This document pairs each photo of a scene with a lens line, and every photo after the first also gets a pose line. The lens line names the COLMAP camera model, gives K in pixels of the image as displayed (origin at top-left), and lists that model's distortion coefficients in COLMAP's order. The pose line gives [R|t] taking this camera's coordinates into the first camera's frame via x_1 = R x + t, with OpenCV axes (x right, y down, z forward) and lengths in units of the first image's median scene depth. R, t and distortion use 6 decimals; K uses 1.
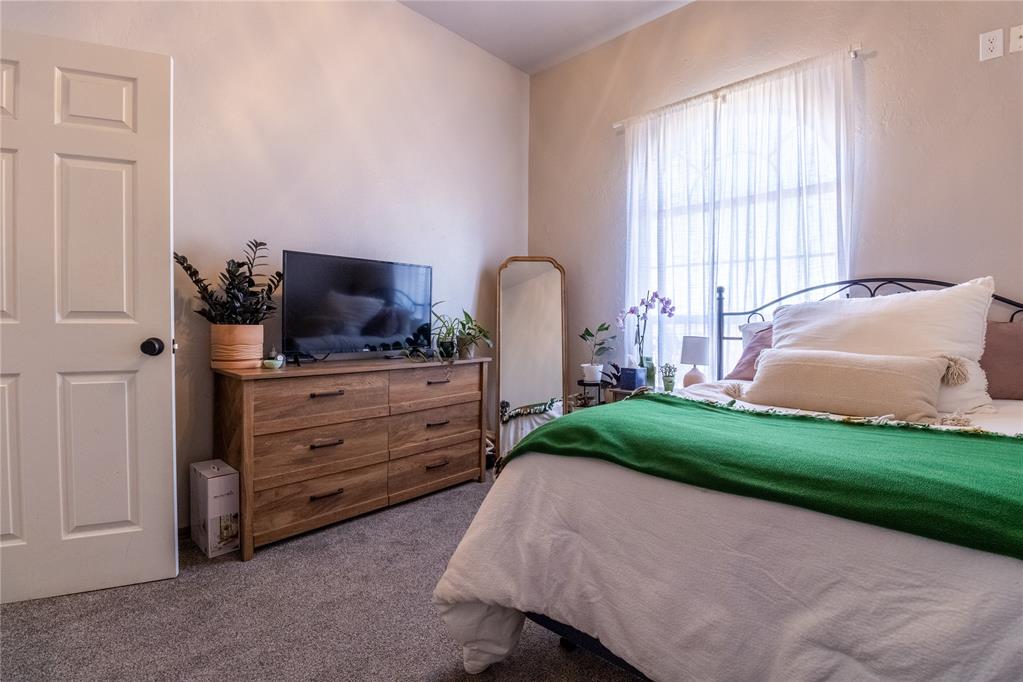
lens RADIAL K [[477.3, 0, 524.3], [0, 477.3, 336.7], [0, 0, 1]] dist [-0.000634, -0.013150]
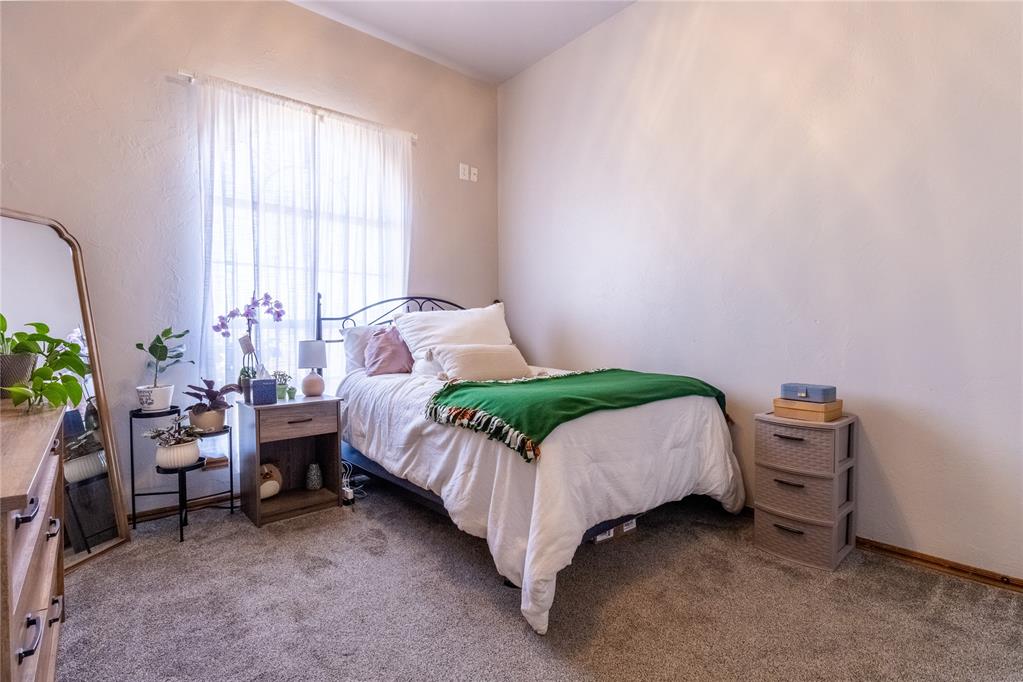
lens RADIAL K [[477.3, 0, 524.3], [0, 477.3, 336.7], [0, 0, 1]] dist [-0.000634, -0.013150]
pose [[0.104855, -0.018480, 0.994316, -0.620498], [0.032449, 0.999359, 0.015152, -0.009503], [-0.993958, 0.030676, 0.105387, 0.454730]]
